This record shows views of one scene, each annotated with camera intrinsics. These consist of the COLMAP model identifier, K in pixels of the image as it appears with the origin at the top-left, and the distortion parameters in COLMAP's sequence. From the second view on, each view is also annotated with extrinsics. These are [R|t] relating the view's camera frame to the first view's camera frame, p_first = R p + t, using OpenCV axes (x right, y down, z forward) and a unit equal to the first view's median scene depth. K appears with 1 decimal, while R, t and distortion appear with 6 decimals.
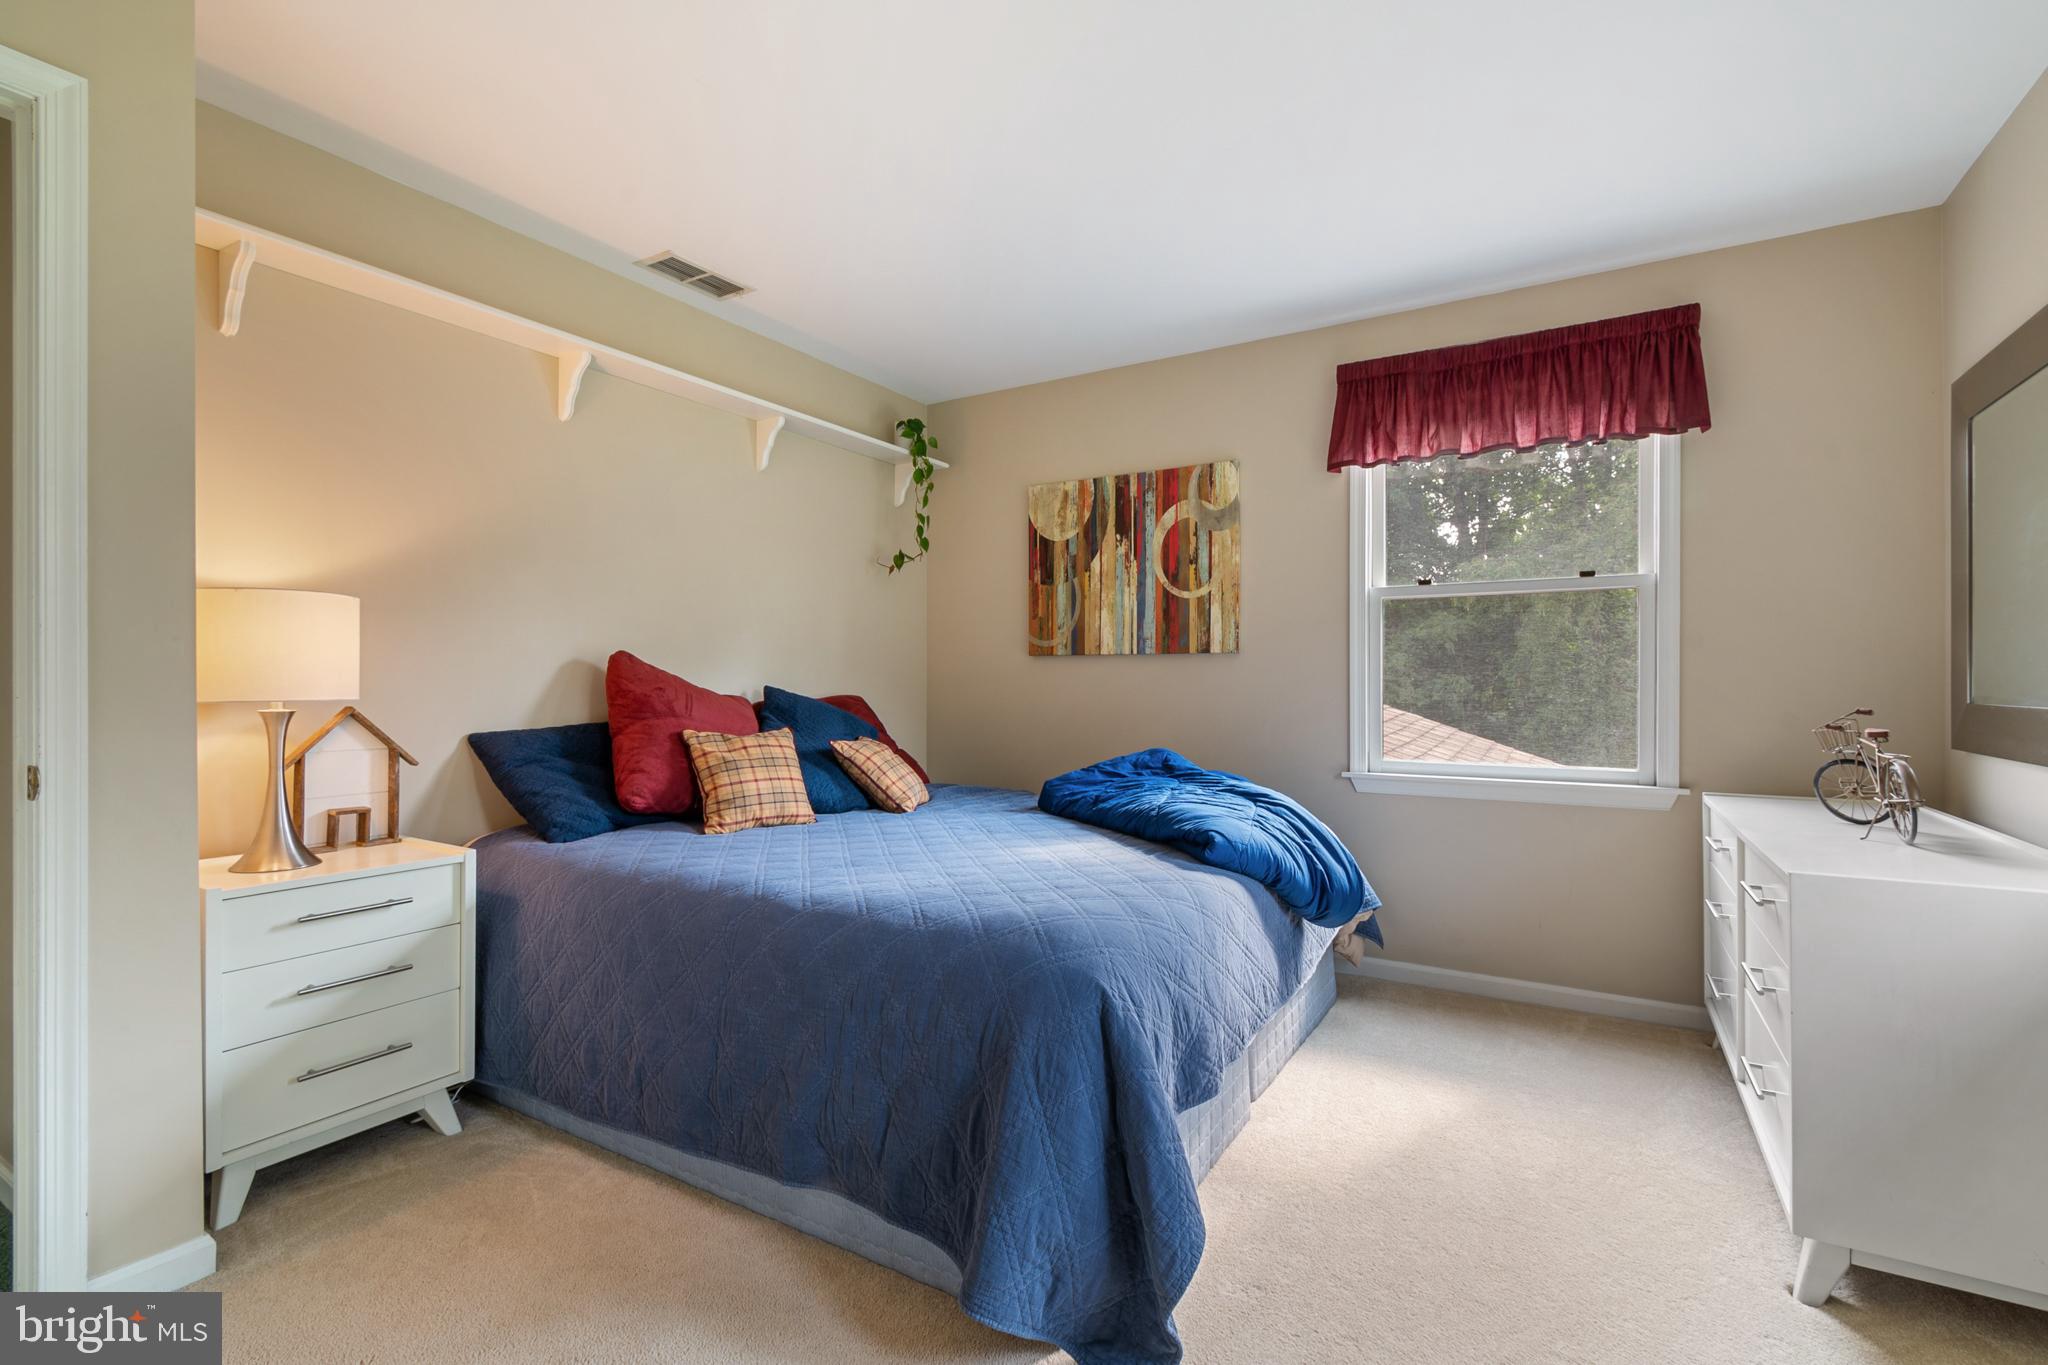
lens RADIAL K [[913.2, 0, 1013.1], [0, 913.2, 672.4], [0, 0, 1]] dist [0.005406, -0.004024]
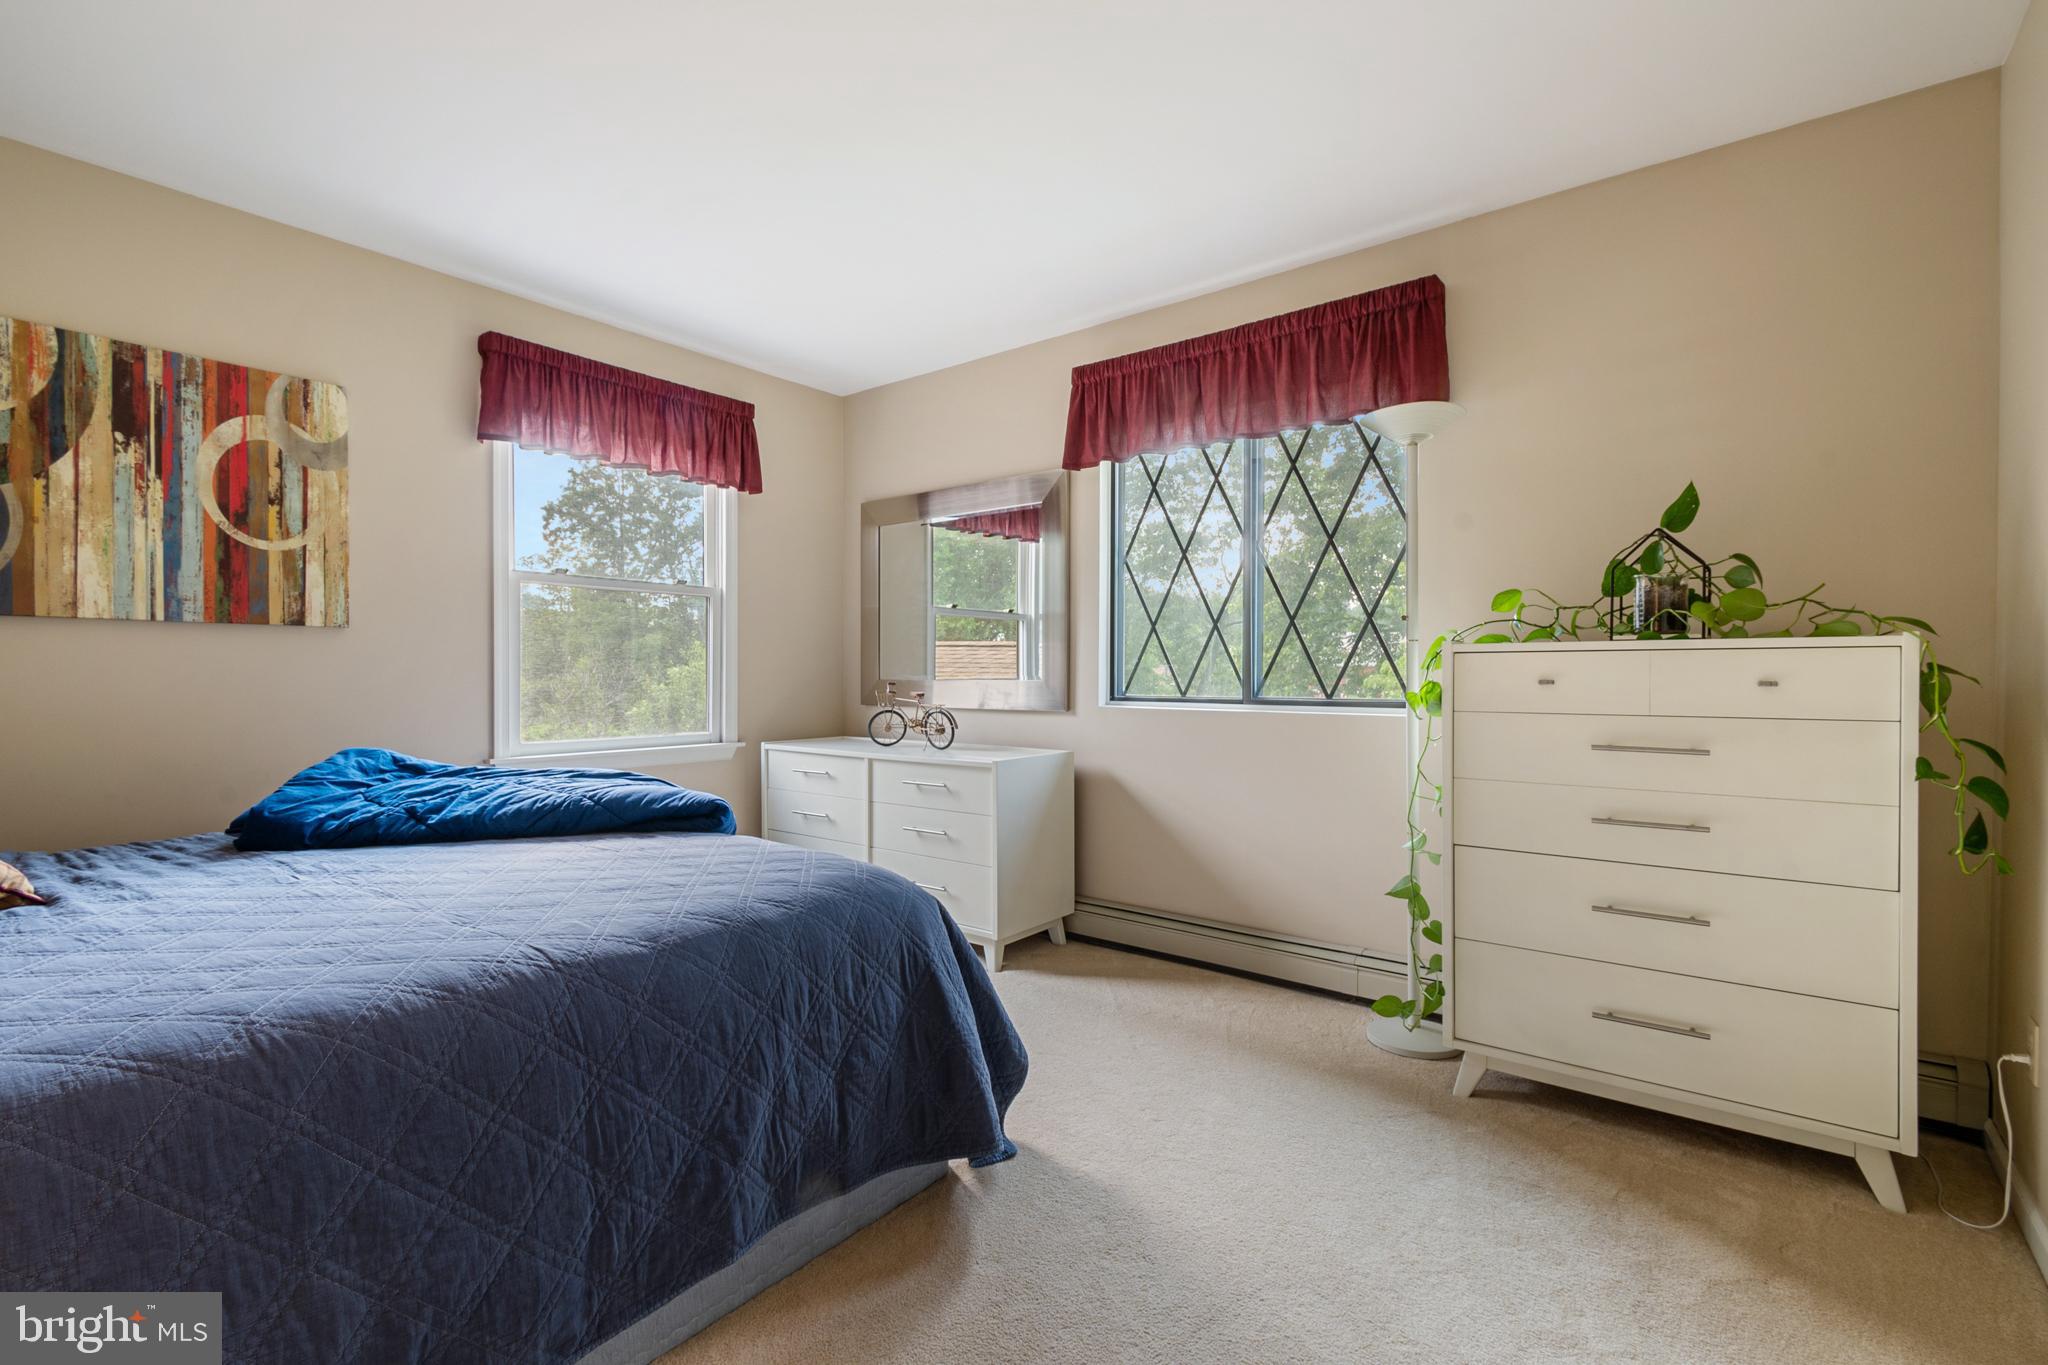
lens RADIAL K [[913.2, 0, 1025.2], [0, 913.2, 677.8], [0, 0, 1]] dist [0.005406, -0.004024]
pose [[0.108491, -0.008196, 0.994064, -0.474847], [-0.016483, 0.999814, 0.010043, 0.004892], [-0.993961, -0.017475, 0.108336, 0.302477]]
